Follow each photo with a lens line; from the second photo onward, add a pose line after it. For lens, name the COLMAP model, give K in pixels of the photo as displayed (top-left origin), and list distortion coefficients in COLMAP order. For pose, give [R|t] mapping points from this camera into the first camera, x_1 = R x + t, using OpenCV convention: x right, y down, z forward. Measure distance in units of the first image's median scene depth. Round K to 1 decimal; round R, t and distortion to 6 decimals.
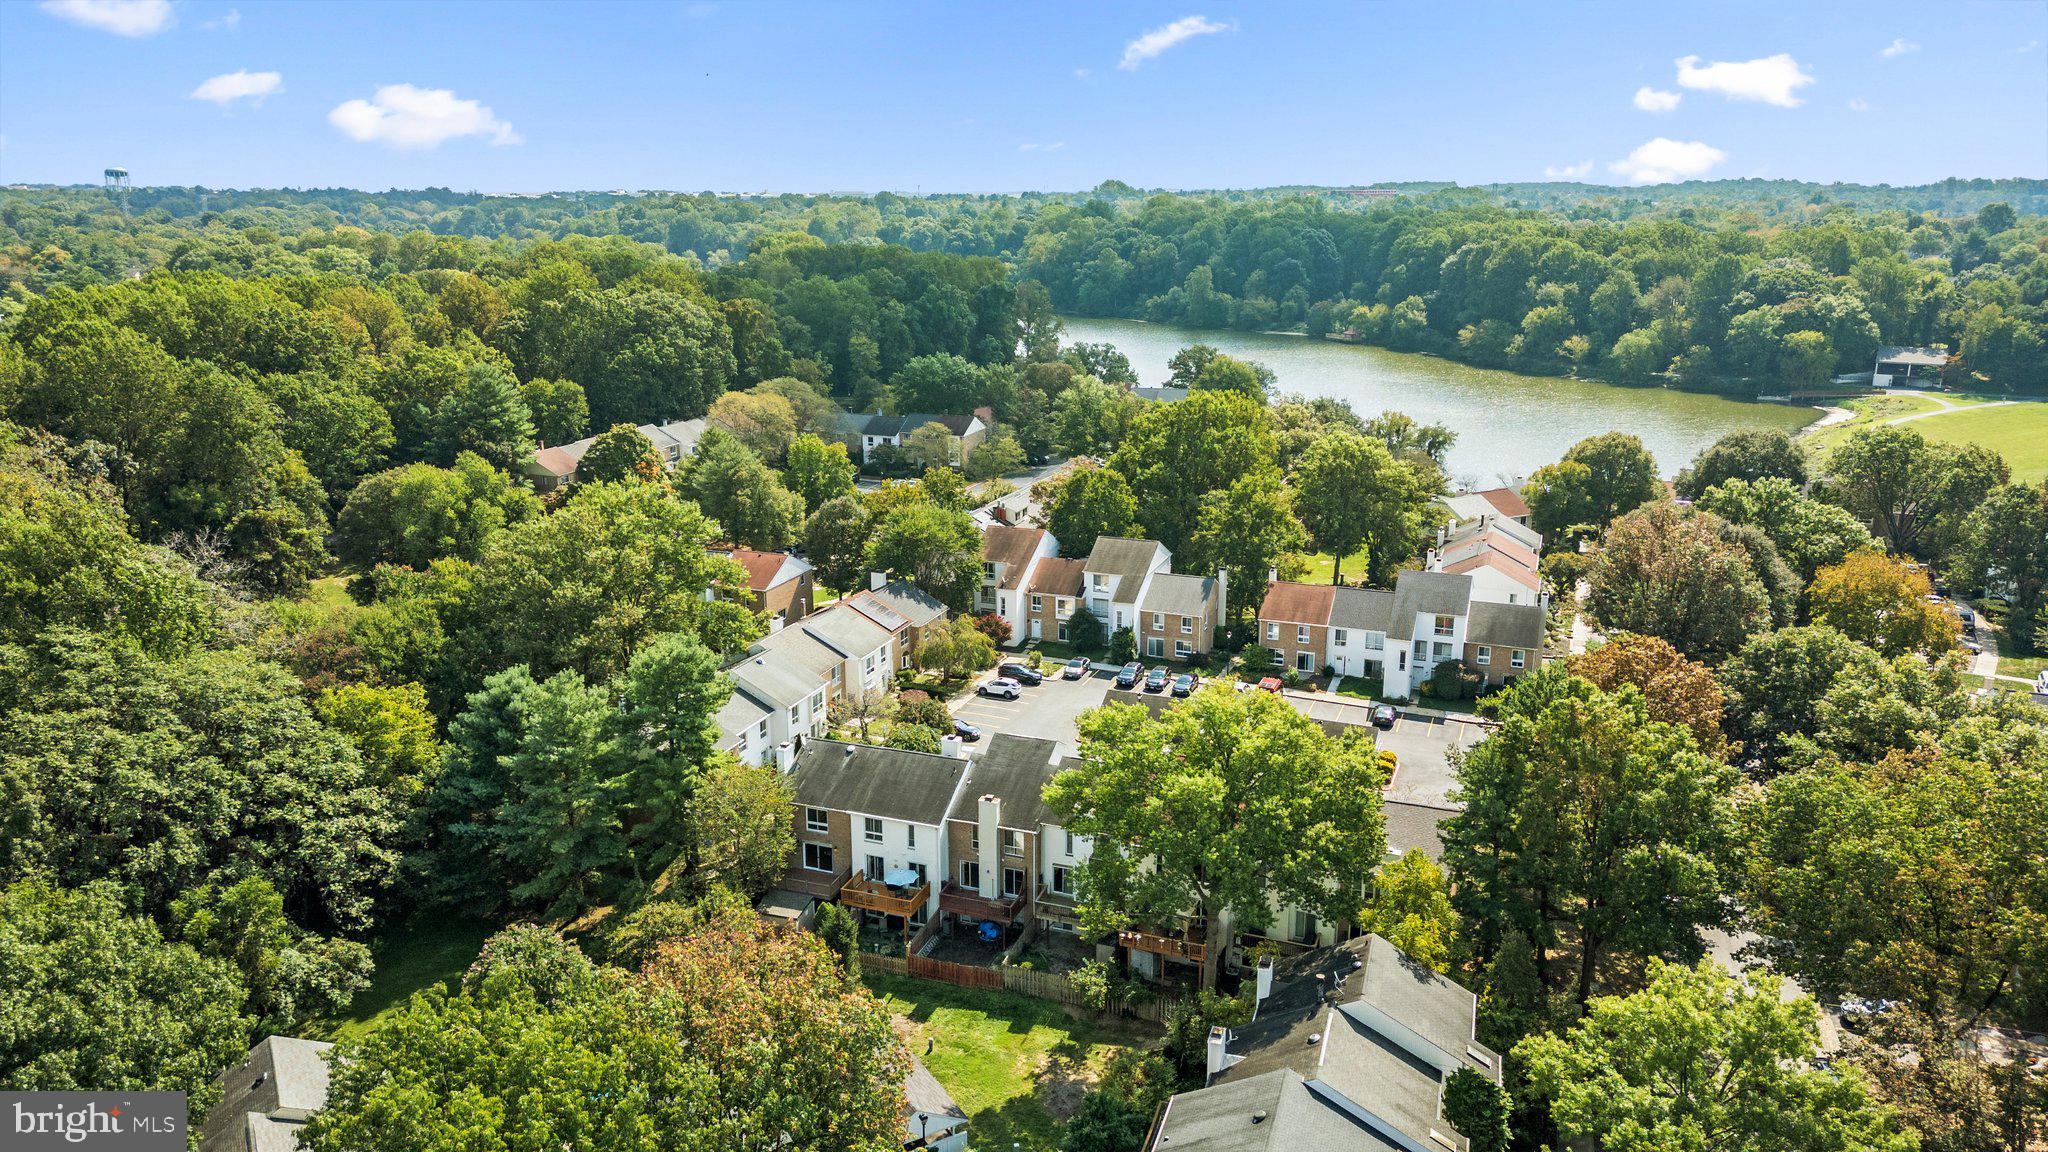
lens RADIAL K [[1431.0, 0, 1015.1], [0, 1431.0, 577.3], [0, 0, 1]] dist [0.075524, -0.077205]
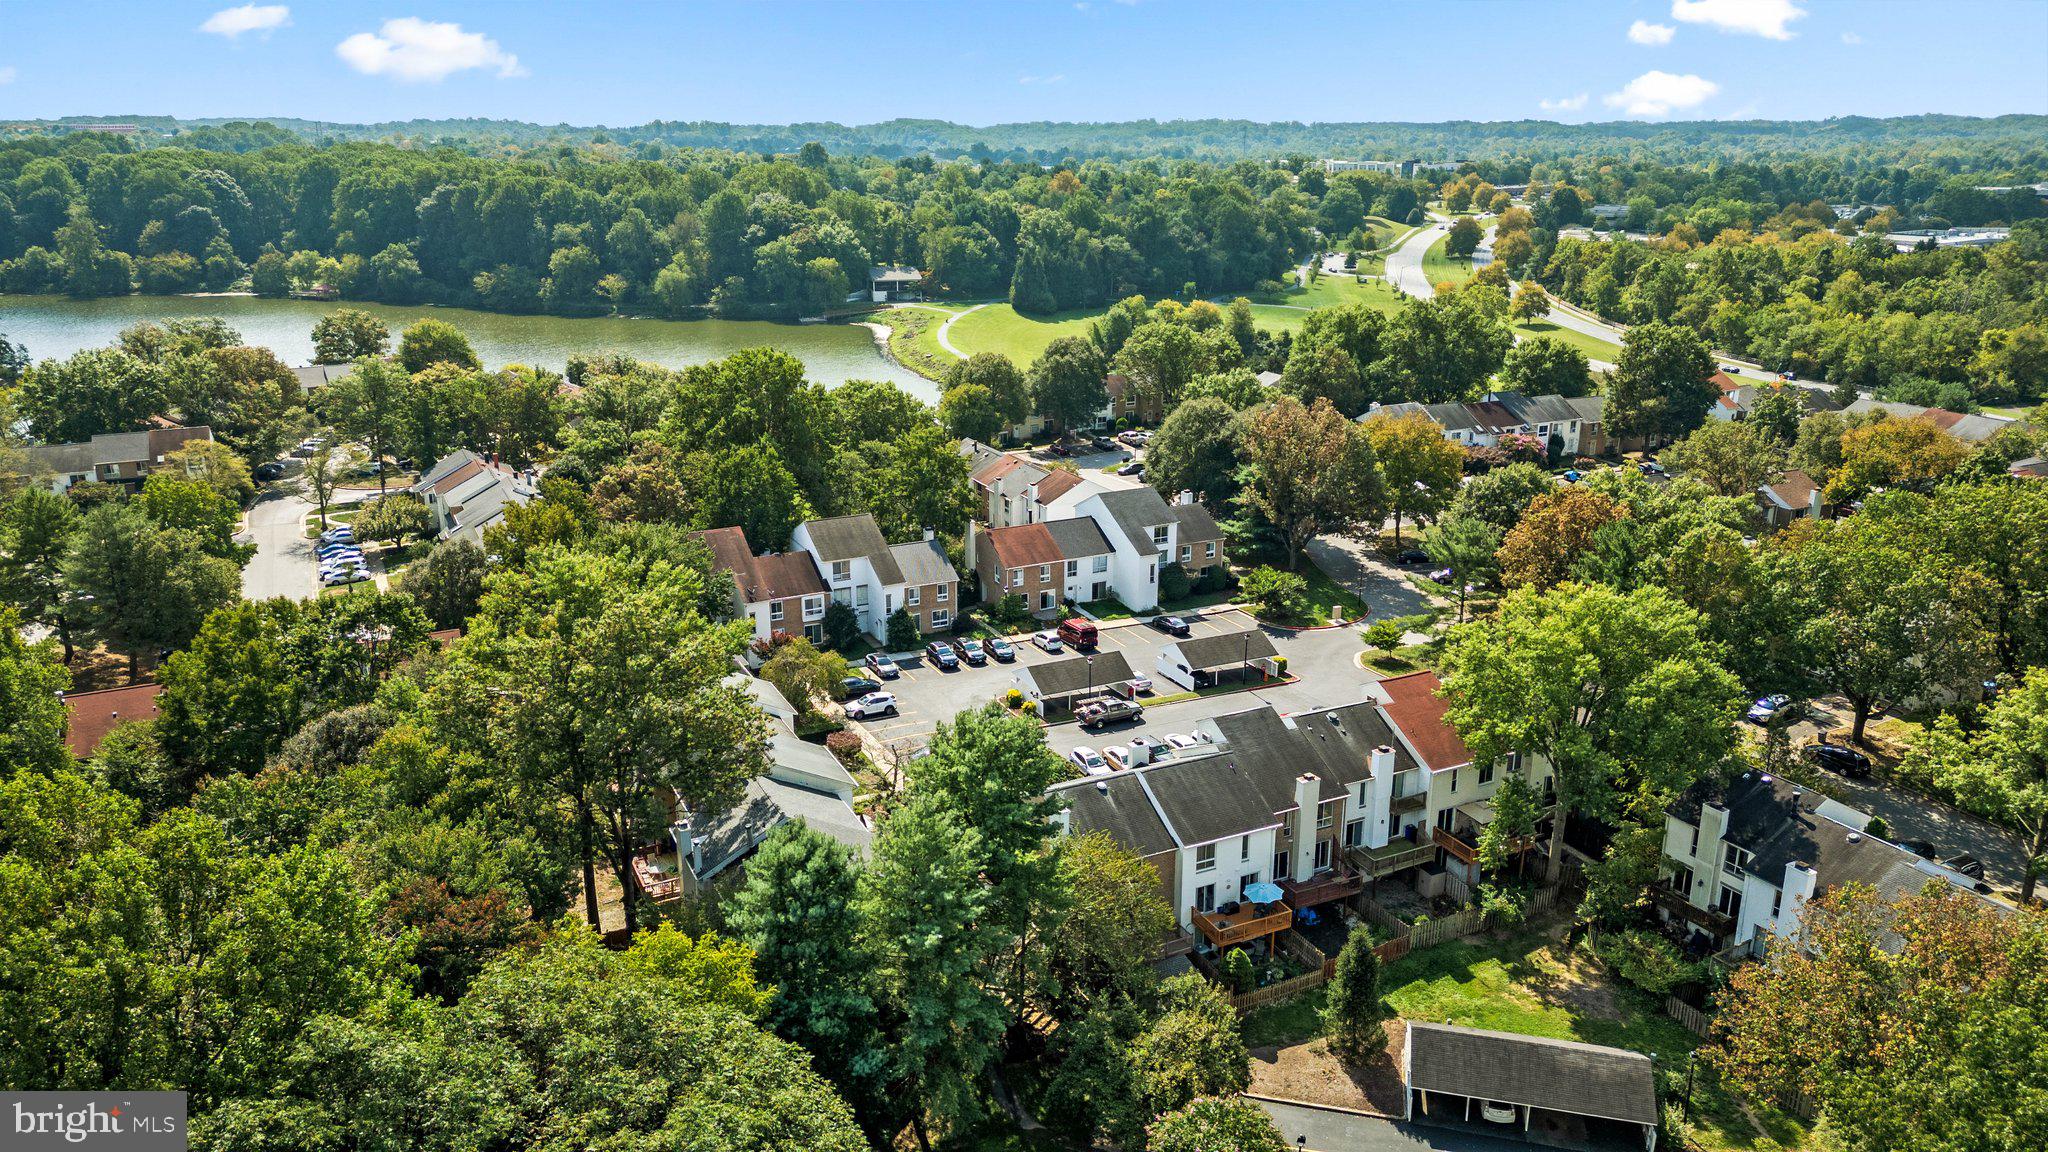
lens RADIAL K [[1431.0, 0, 1015.1], [0, 1431.0, 577.3], [0, 0, 1]] dist [0.075524, -0.077205]
pose [[0.677410, -0.218570, 0.702384, -0.375343], [0.191184, 0.974337, 0.118810, -0.058515], [-0.710327, 0.053802, 0.701813, 0.225348]]
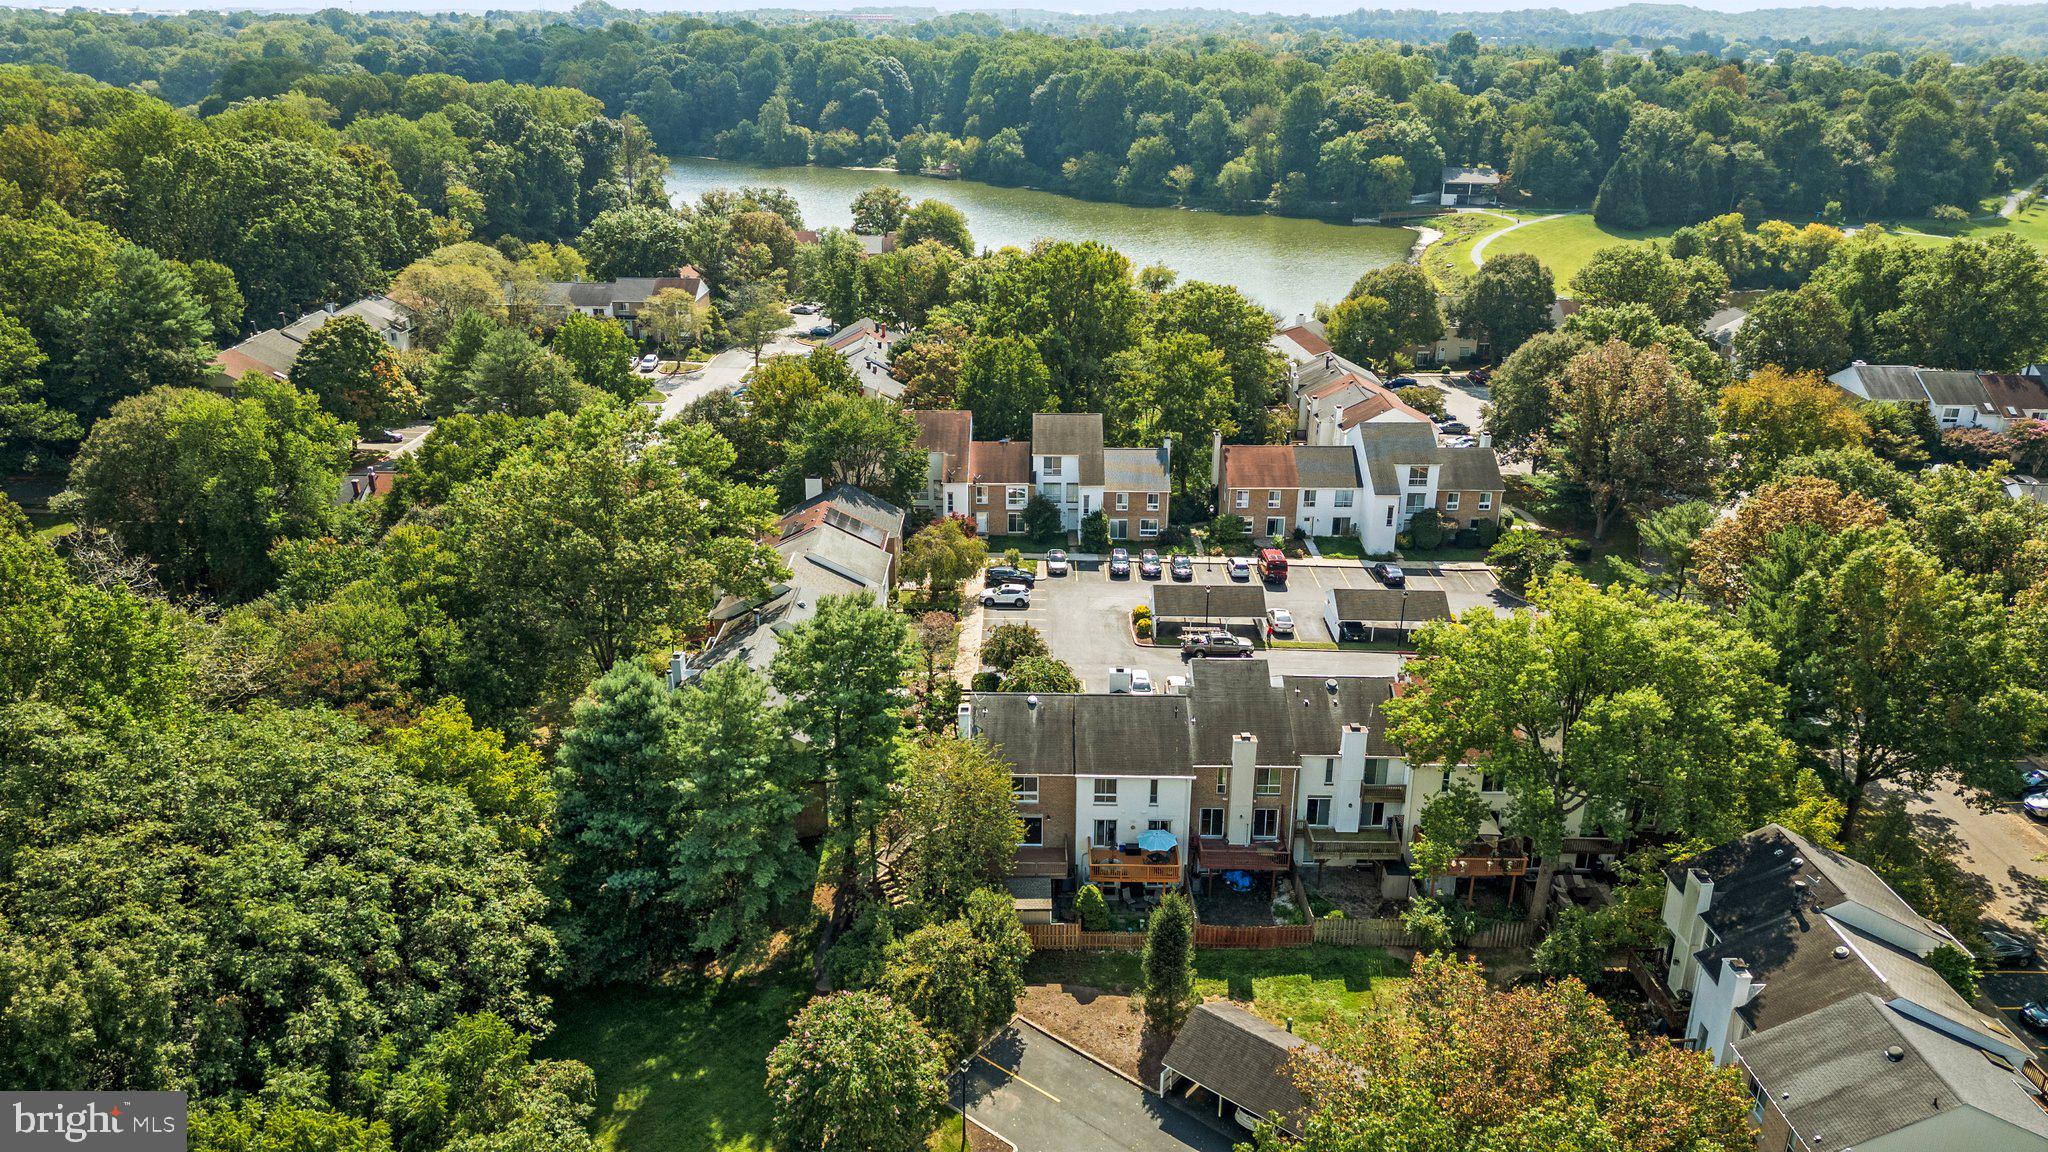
lens RADIAL K [[1431.0, 0, 1015.1], [0, 1431.0, 577.3], [0, 0, 1]] dist [0.075524, -0.077205]
pose [[0.936851, -0.122581, 0.327543, -0.205600], [0.085938, 0.988535, 0.124149, -0.031002], [-0.339006, -0.088160, 0.936644, 0.110409]]
